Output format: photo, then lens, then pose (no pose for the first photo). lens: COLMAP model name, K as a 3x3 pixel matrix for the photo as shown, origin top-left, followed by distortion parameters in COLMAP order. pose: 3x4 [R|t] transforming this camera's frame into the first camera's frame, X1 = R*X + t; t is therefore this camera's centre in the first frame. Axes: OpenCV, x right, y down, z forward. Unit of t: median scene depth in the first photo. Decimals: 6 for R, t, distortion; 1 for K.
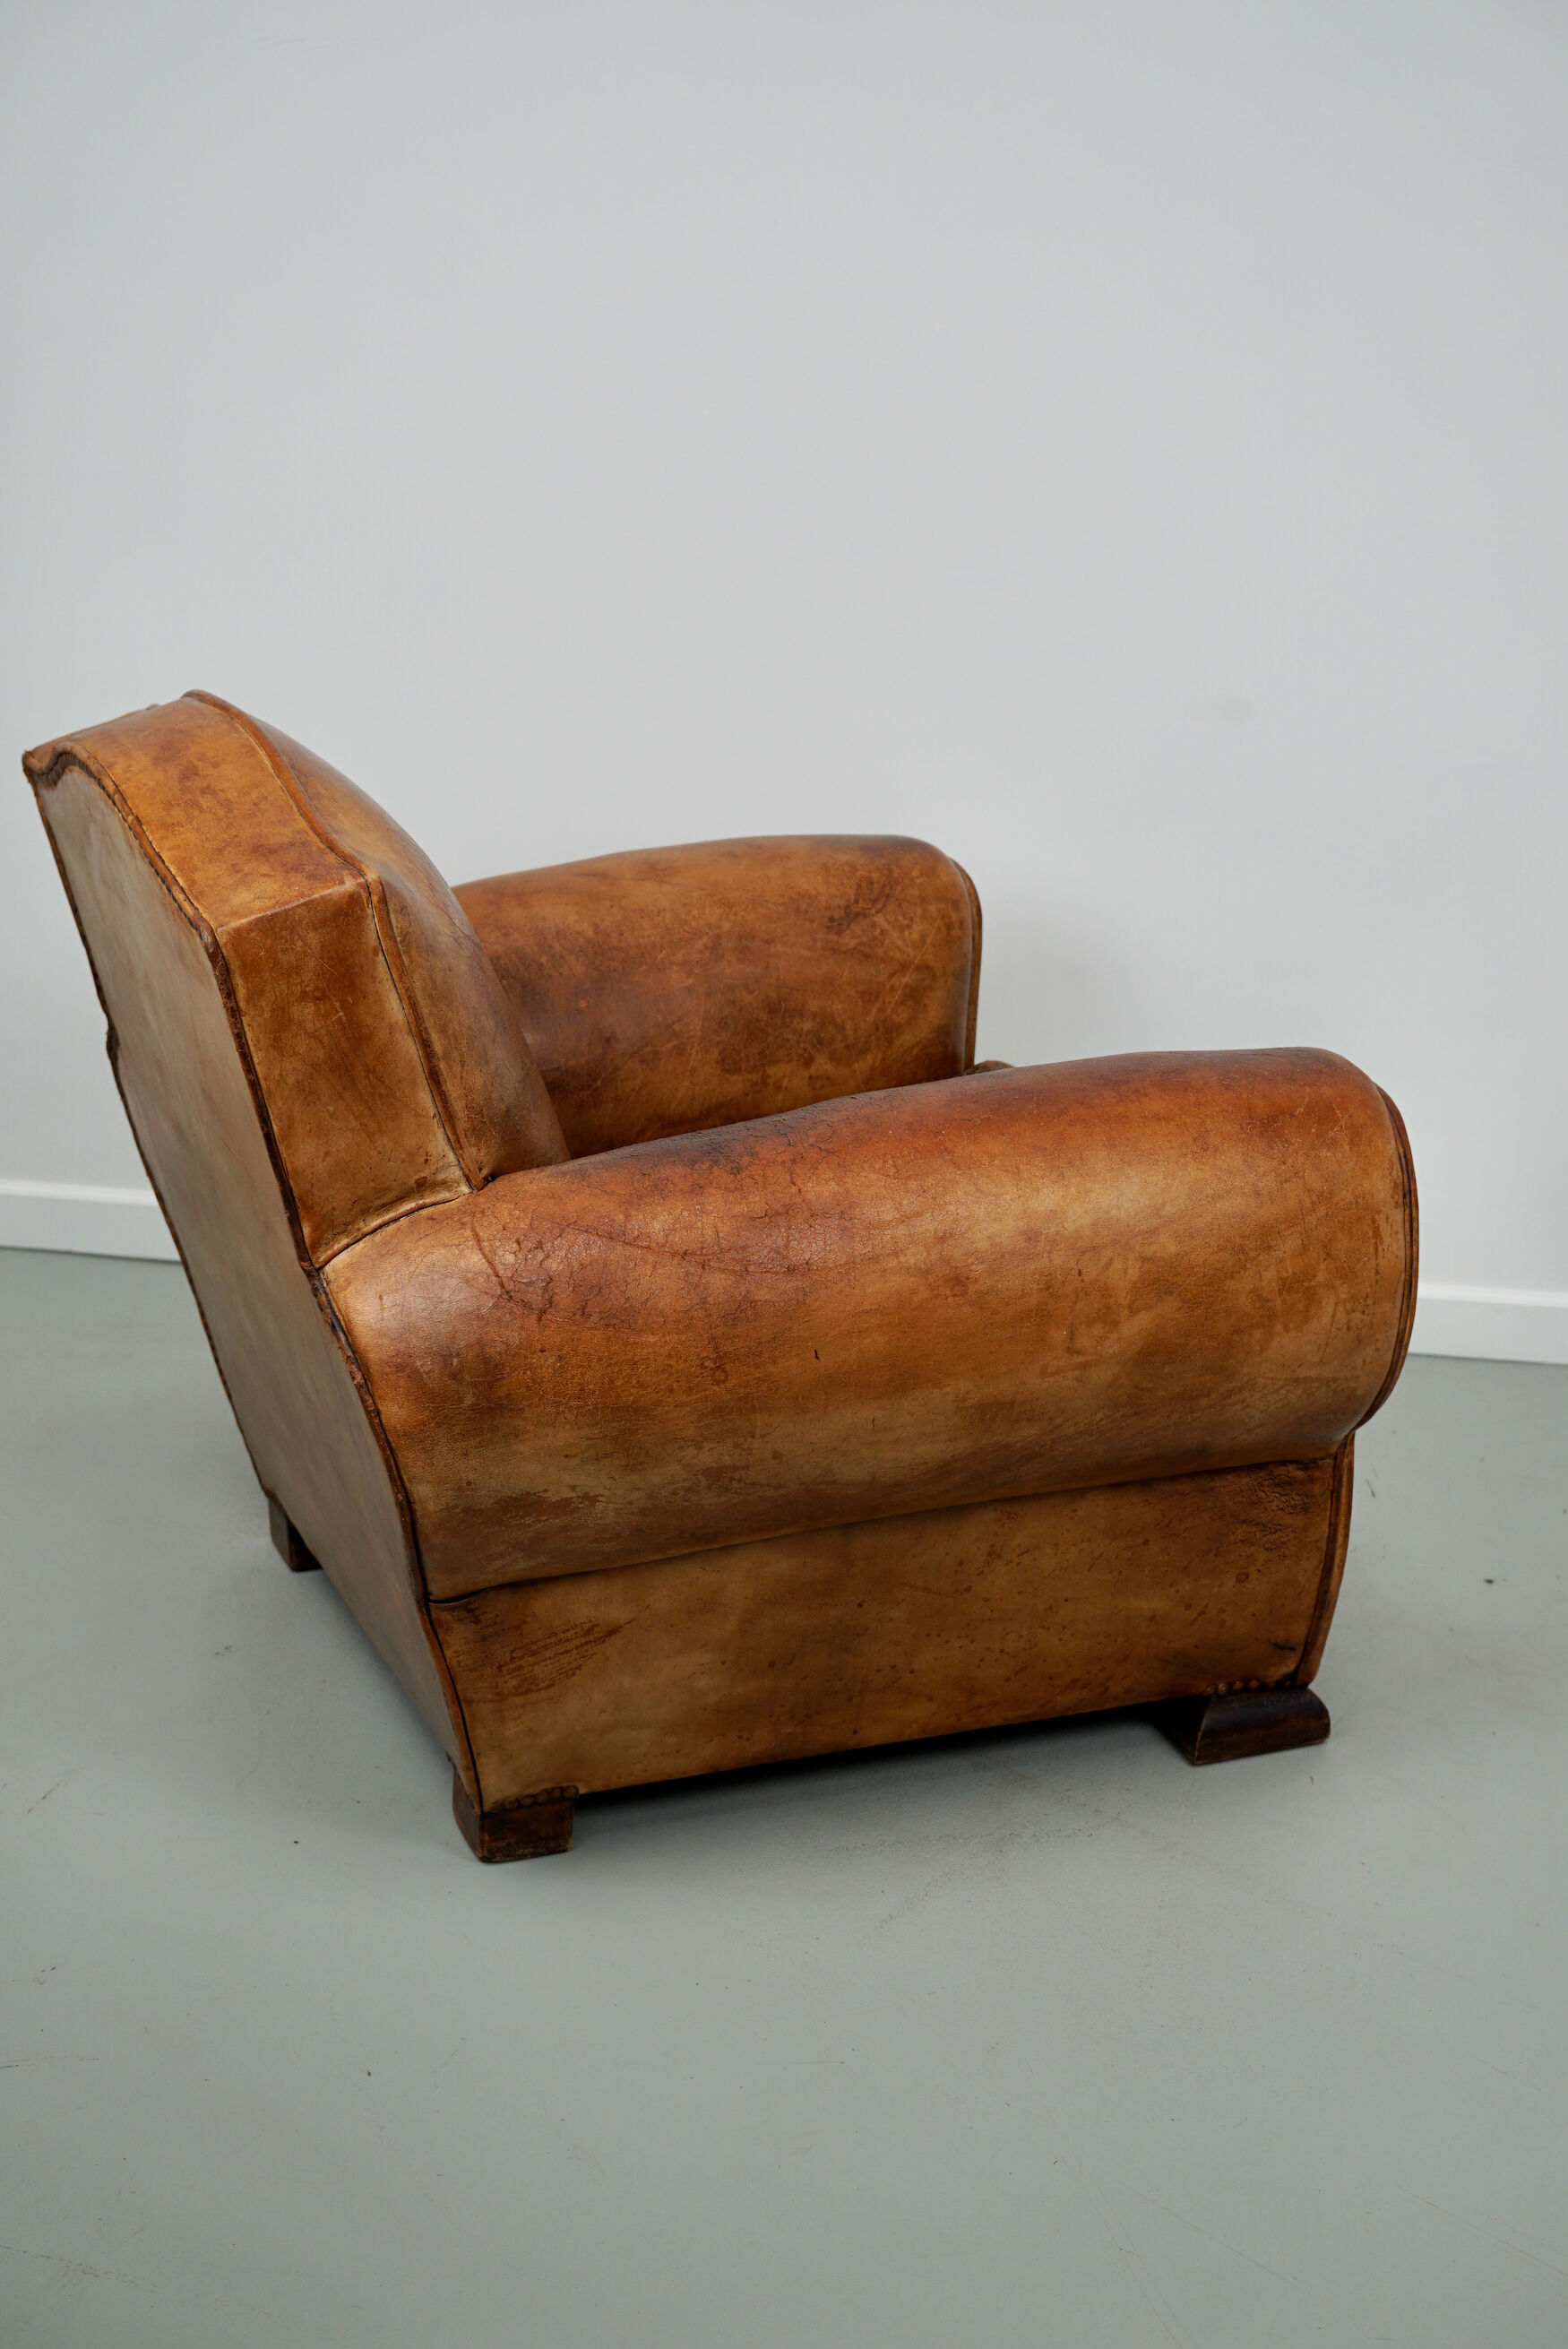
lens RADIAL K [[2993.4, 0, 786.9], [0, 2993.4, 1181.0], [0, 0, 1]] dist [-0.146370, 0.325869]
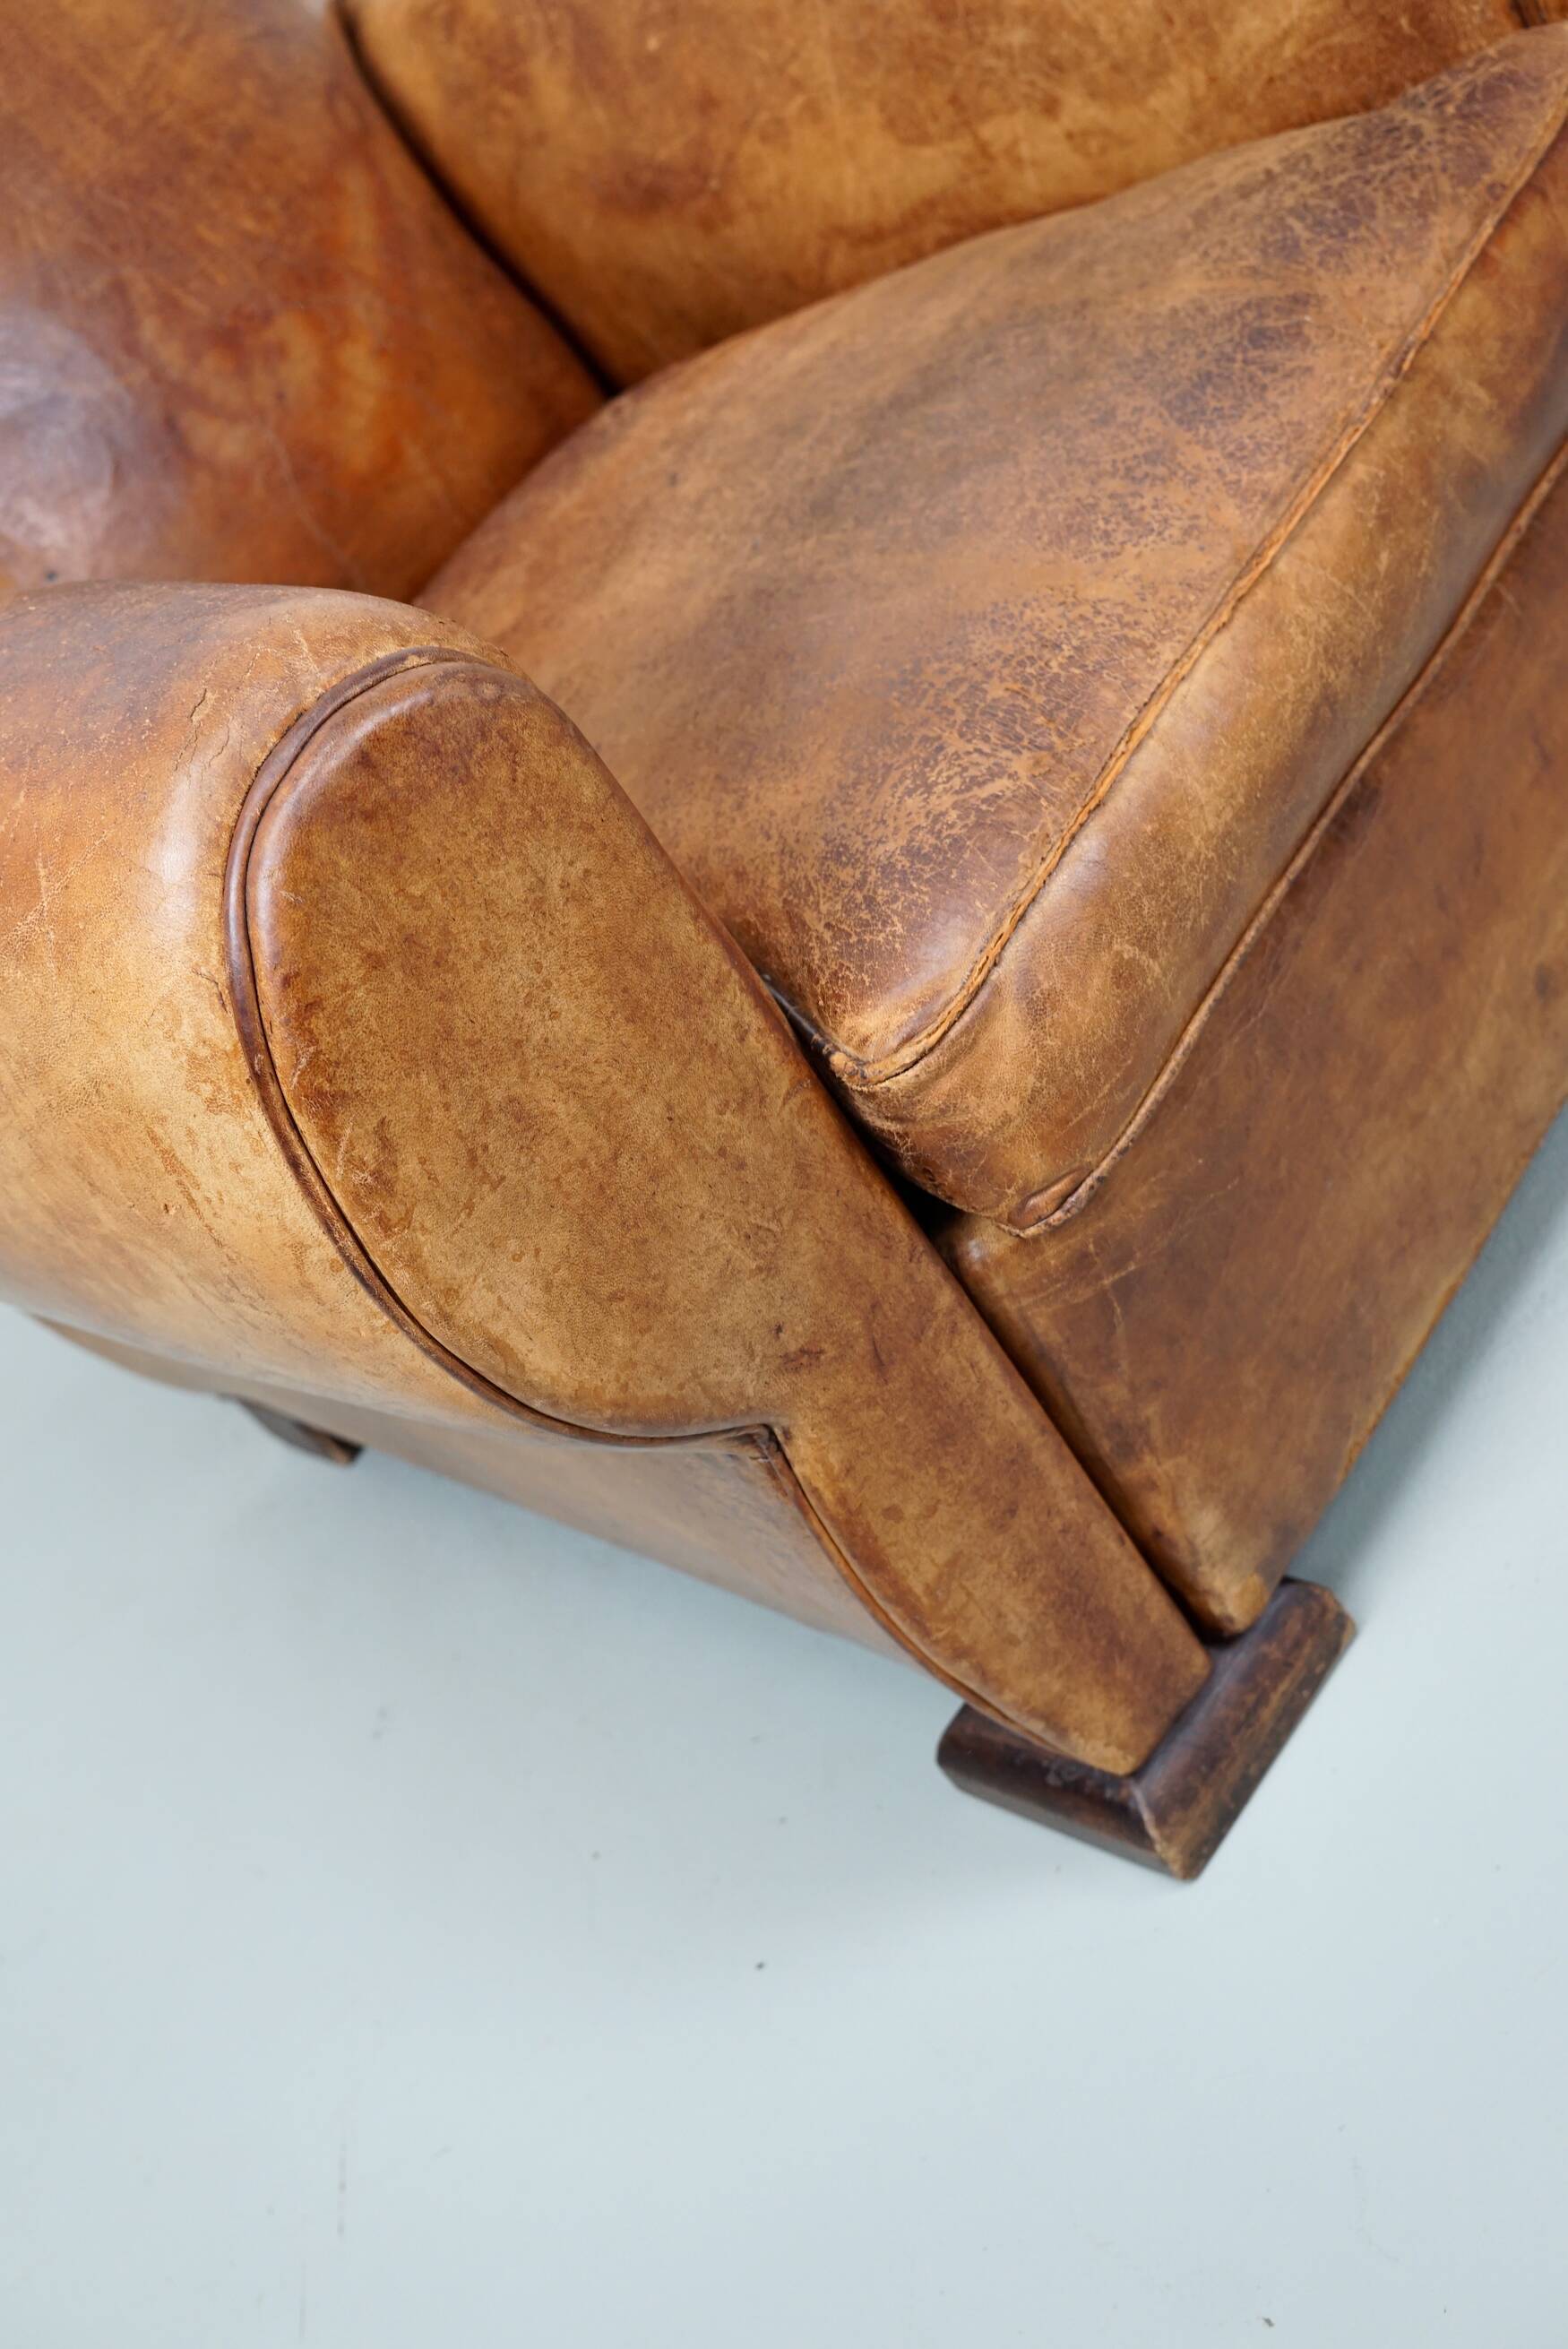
lens RADIAL K [[3034.4, 0, 800.7], [0, 3034.4, 1165.3], [0, 0, 1]] dist [-0.140286, 0.307415]
pose [[0.381824, 0.358850, -0.851726, 0.584700], [0.211753, 0.863068, 0.458557, -0.153949], [0.899650, -0.355443, 0.253553, 0.975927]]
